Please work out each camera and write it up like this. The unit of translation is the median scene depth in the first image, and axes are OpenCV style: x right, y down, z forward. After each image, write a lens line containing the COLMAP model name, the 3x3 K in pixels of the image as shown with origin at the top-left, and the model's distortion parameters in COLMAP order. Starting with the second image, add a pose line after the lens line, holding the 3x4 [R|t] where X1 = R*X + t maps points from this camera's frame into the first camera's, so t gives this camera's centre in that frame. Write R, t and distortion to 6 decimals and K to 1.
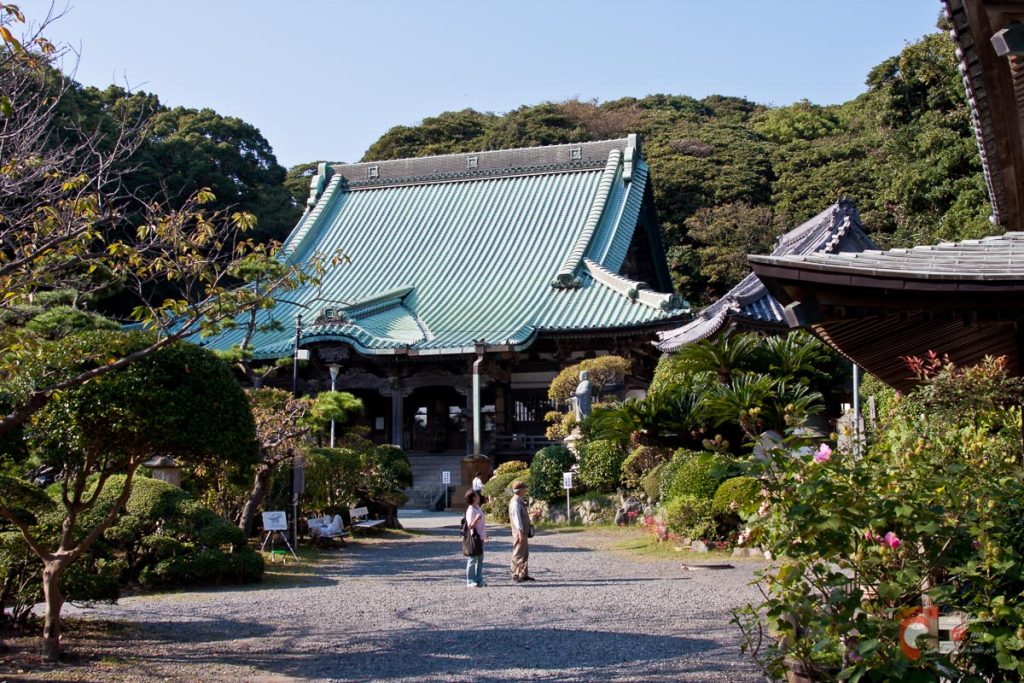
lens RADIAL K [[1337.2, 0, 512.0], [0, 1337.2, 341.5], [0, 0, 1]] dist [-0.141891, 0.033655]
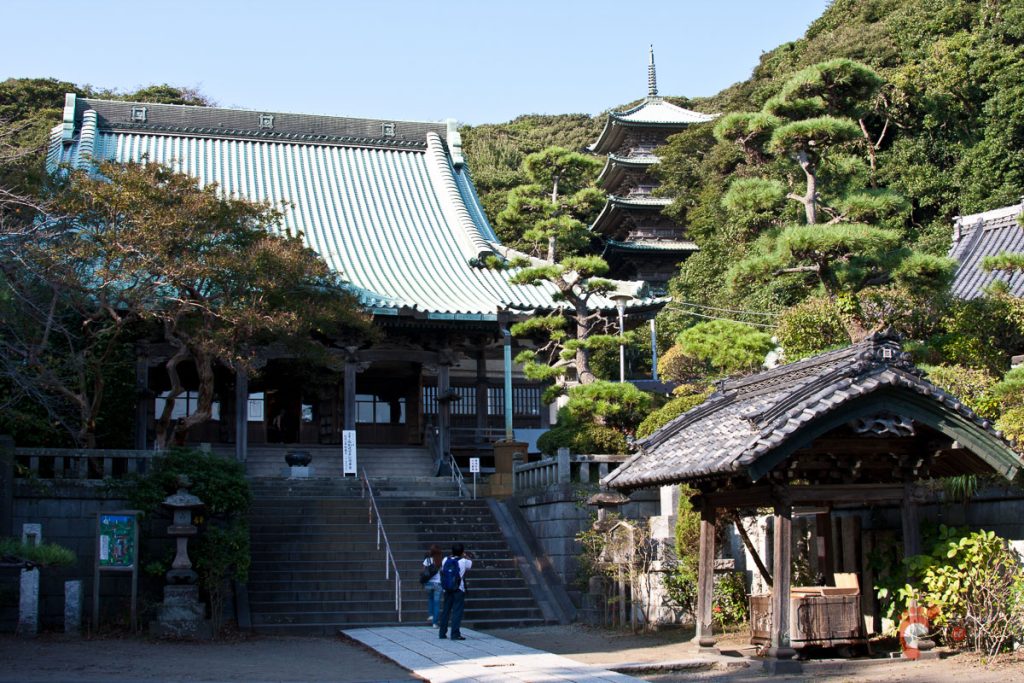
lens RADIAL K [[1337.2, 0, 512.0], [0, 1337.2, 341.5], [0, 0, 1]] dist [-0.141891, 0.033655]
pose [[0.833621, 0.082927, 0.546075, -0.464690], [-0.052480, 0.996084, -0.071152, 0.078119], [-0.549837, 0.030656, 0.834709, 0.270443]]
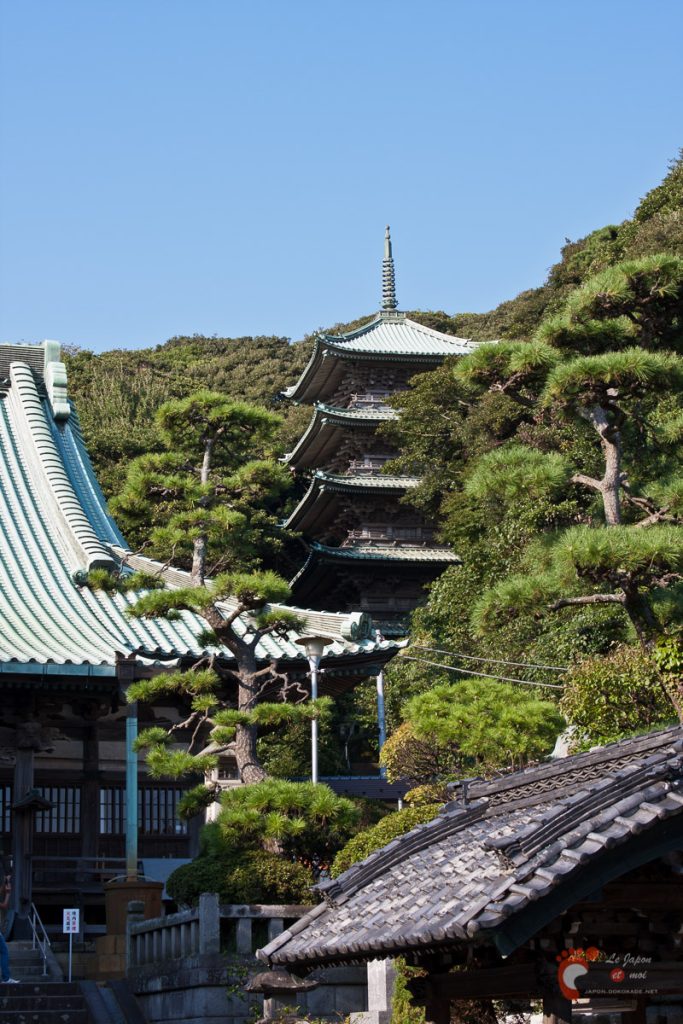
lens RADIAL K [[2196.5, 0, 341.5], [0, 2196.5, 512.0], [0, 0, 1]] dist [0.064031, 0.351830]
pose [[0.785907, 0.144353, 0.601259, -0.456351], [-0.055275, 0.984877, -0.164203, 0.076431], [-0.615869, 0.095813, 0.782001, 0.268155]]
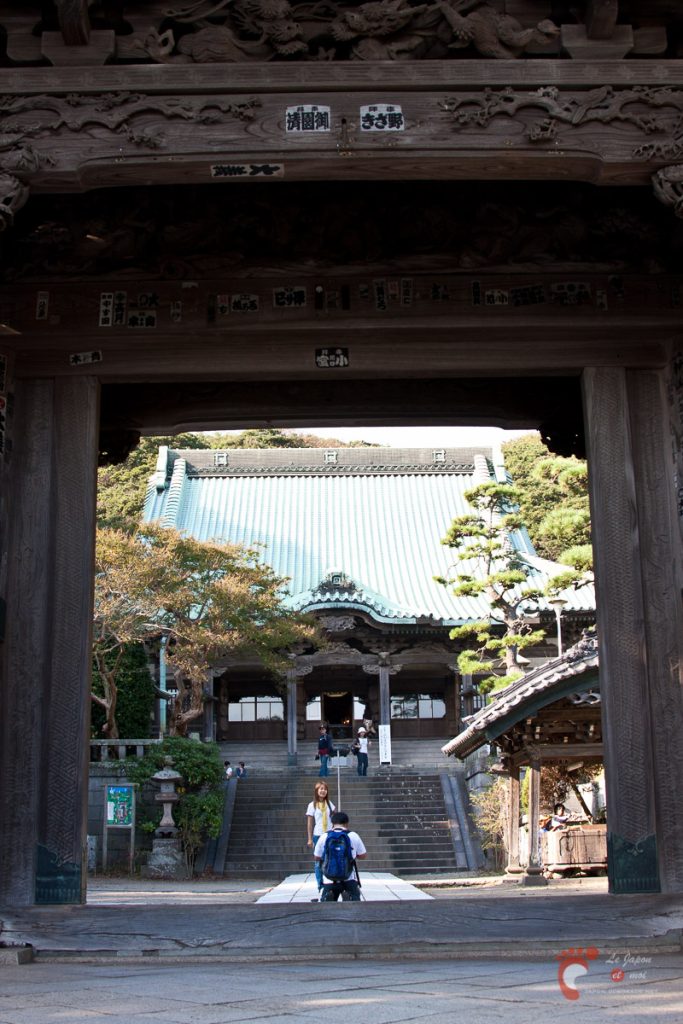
lens RADIAL K [[1337.2, 0, 341.5], [0, 1337.2, 512.0], [0, 0, 1]] dist [-0.141891, 0.033655]
pose [[0.946888, 0.073632, 0.313021, -0.431766], [-0.024024, 0.986909, -0.159477, 0.081938], [-0.320666, 0.143487, 0.936261, 0.107748]]
